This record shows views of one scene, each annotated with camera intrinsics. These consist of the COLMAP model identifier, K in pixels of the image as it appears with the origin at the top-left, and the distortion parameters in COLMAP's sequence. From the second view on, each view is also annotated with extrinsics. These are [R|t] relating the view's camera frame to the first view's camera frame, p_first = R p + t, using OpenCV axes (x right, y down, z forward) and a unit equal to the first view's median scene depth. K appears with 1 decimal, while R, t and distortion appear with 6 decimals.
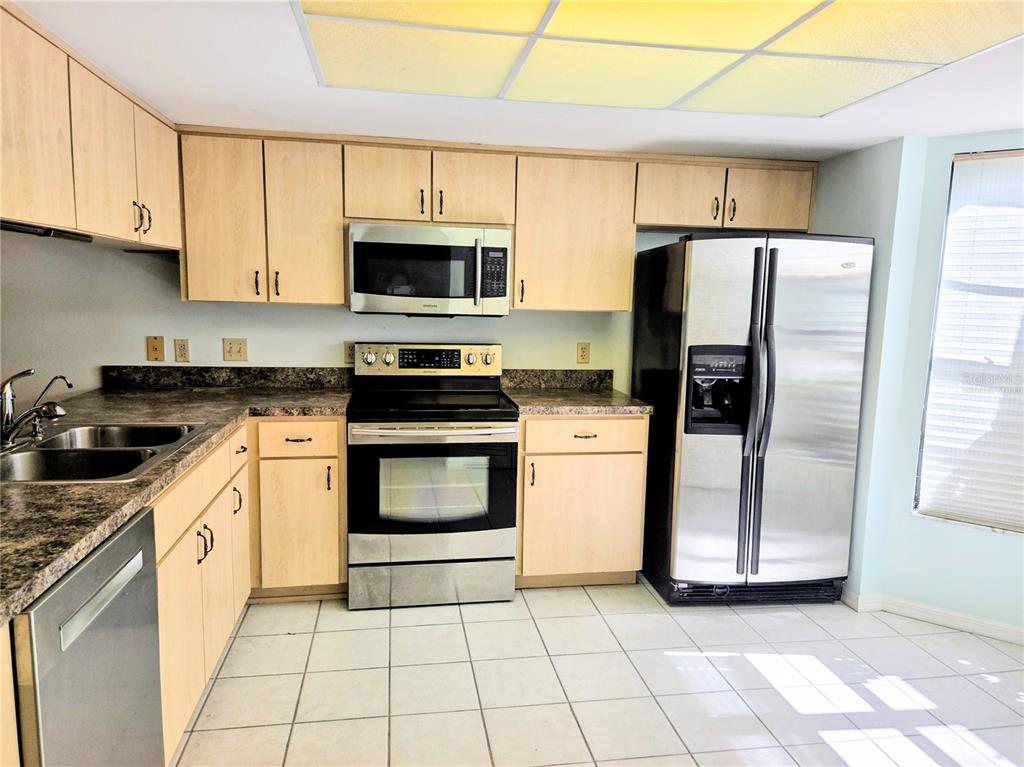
lens RADIAL K [[691.2, 0, 510.7], [0, 691.2, 385.9], [0, 0, 1]] dist [0.049323, -0.022033]
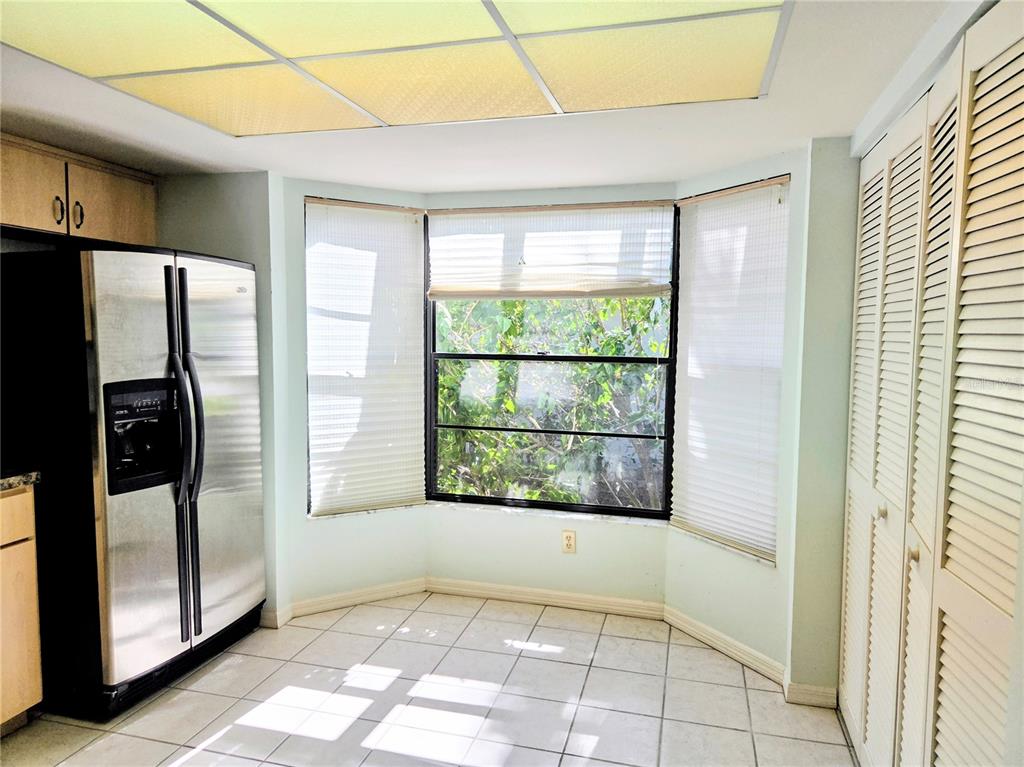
lens RADIAL K [[691.2, 0, 509.8], [0, 691.2, 380.0], [0, 0, 1]] dist [0.049323, -0.022033]
pose [[0.418107, -0.085626, 0.904353, -0.264809], [0.117488, 0.992283, 0.039634, -0.039197], [-0.900768, 0.089679, 0.424940, 0.243638]]
